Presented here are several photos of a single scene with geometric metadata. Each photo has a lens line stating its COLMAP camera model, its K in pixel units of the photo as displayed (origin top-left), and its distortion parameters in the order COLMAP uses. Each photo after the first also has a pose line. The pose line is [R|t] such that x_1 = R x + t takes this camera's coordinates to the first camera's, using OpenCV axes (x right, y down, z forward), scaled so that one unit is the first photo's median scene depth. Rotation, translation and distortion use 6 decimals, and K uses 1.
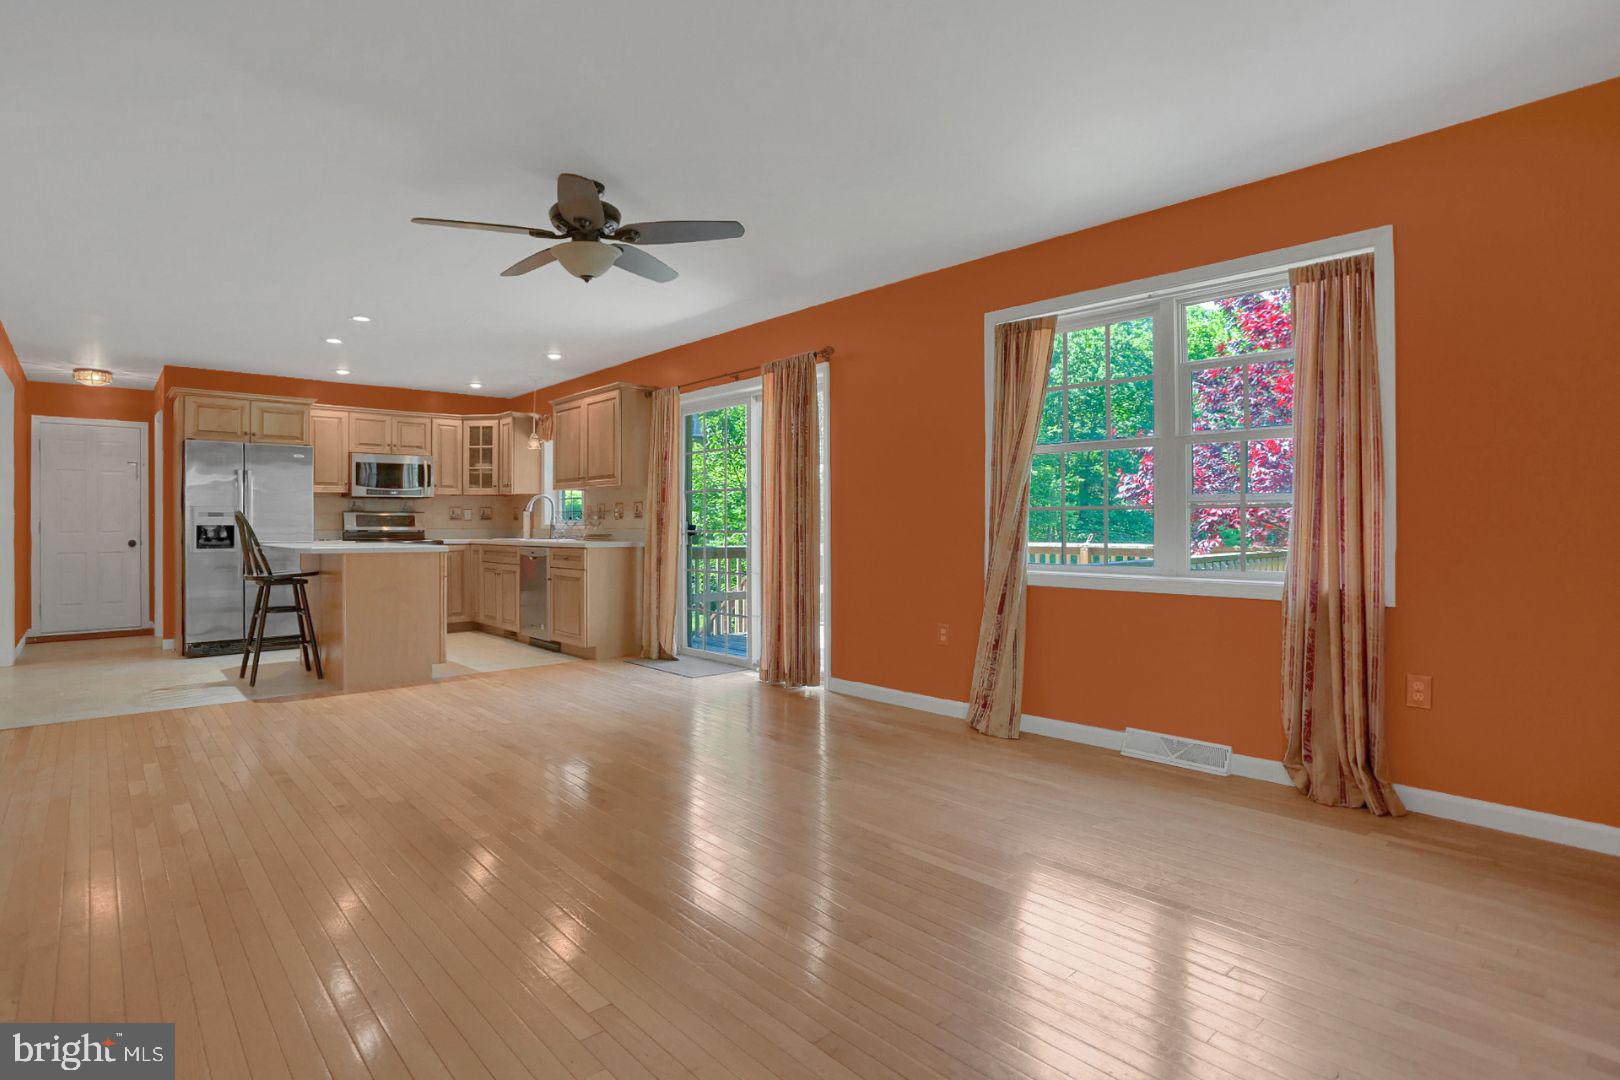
lens RADIAL K [[816.4, 0, 814.5], [0, 816.4, 519.2], [0, 0, 1]] dist [-0.054535, 0.012486]
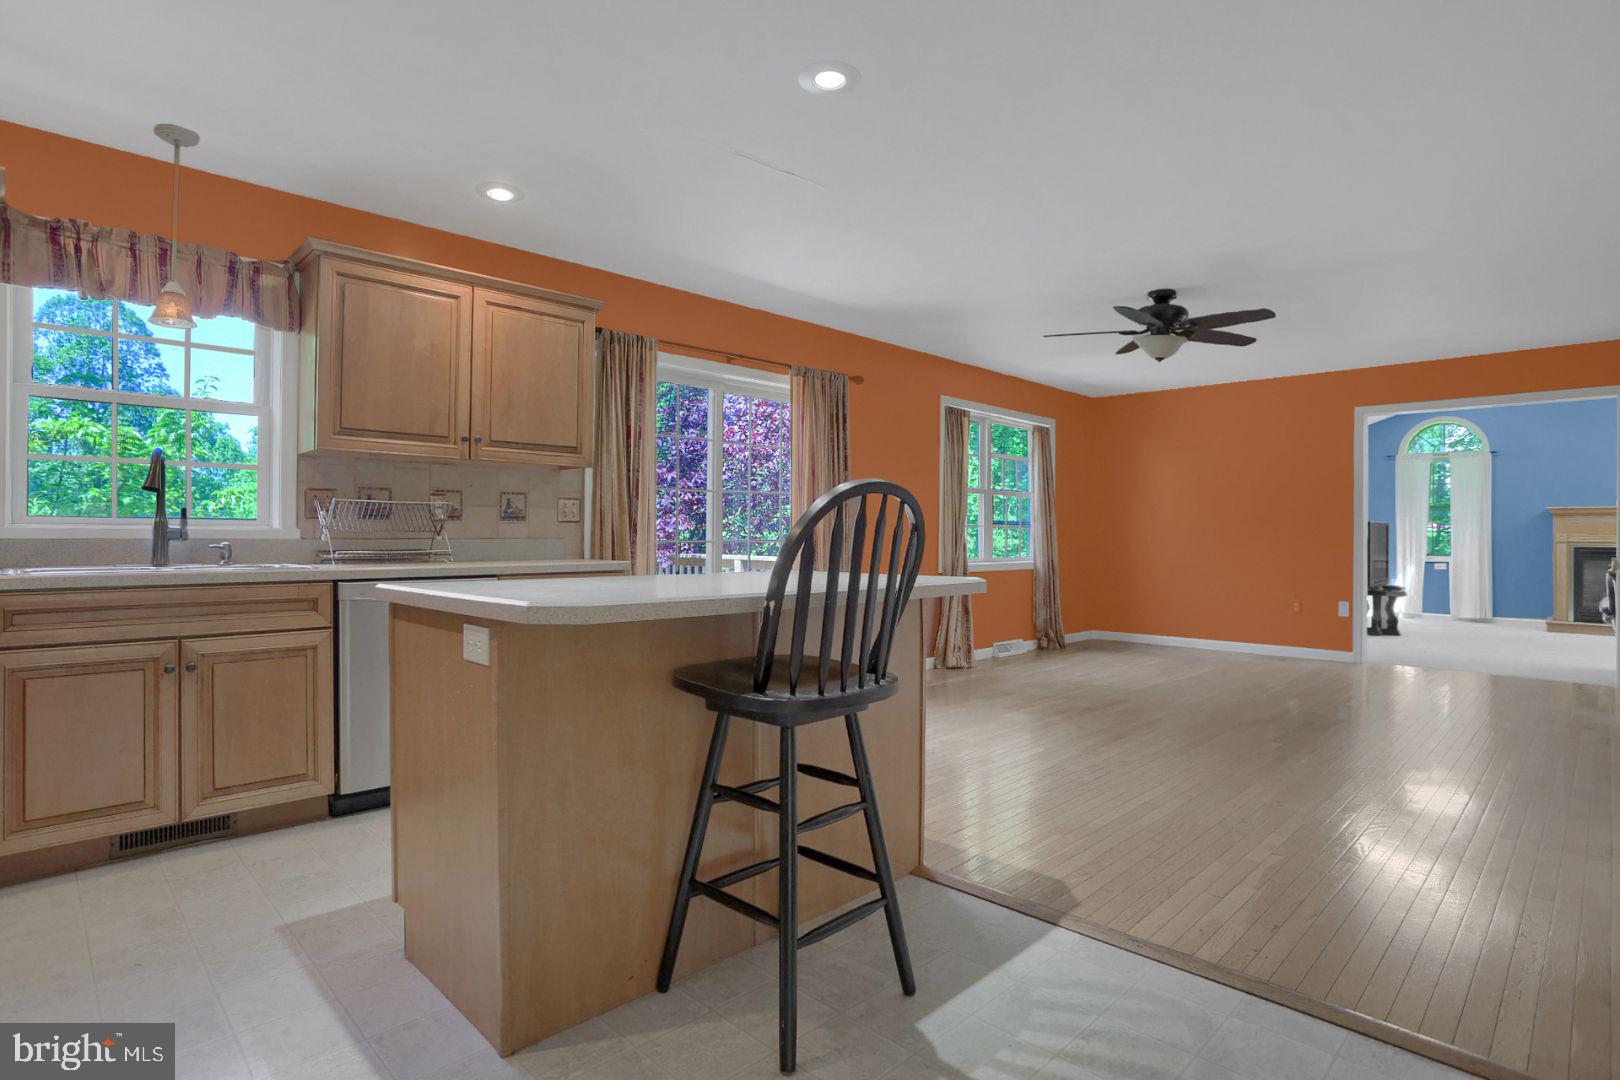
lens RADIAL K [[816.4, 0, 806.6], [0, 816.4, 546.0], [0, 0, 1]] dist [-0.054535, 0.012486]
pose [[-0.035481, 0.004658, 0.999359, -0.776746], [0.004926, 0.999978, -0.004486, 0.019822], [-0.999358, 0.004764, -0.035504, 0.786025]]
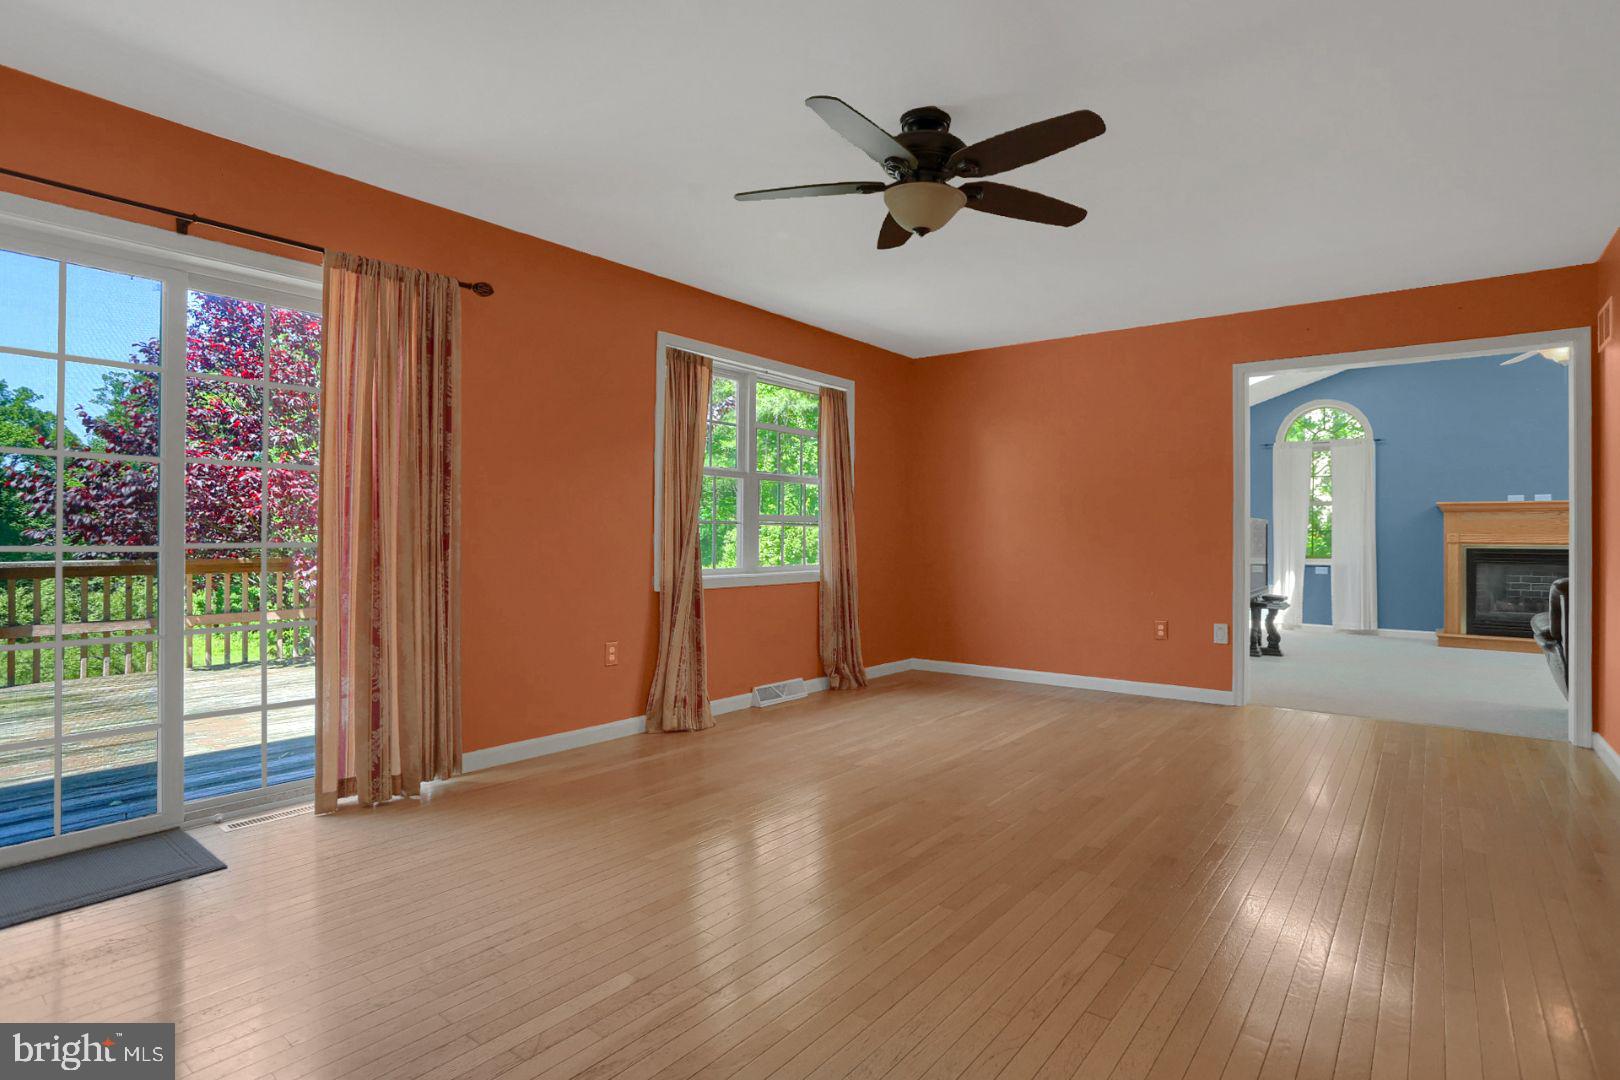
lens RADIAL K [[816.4, 0, 797.4], [0, 816.4, 538.3], [0, 0, 1]] dist [-0.054535, 0.012486]
pose [[-0.149121, 0.011681, 0.988750, -0.500993], [0.005467, 0.999925, -0.010988, 0.013494], [-0.988804, 0.003767, -0.149173, 0.591386]]
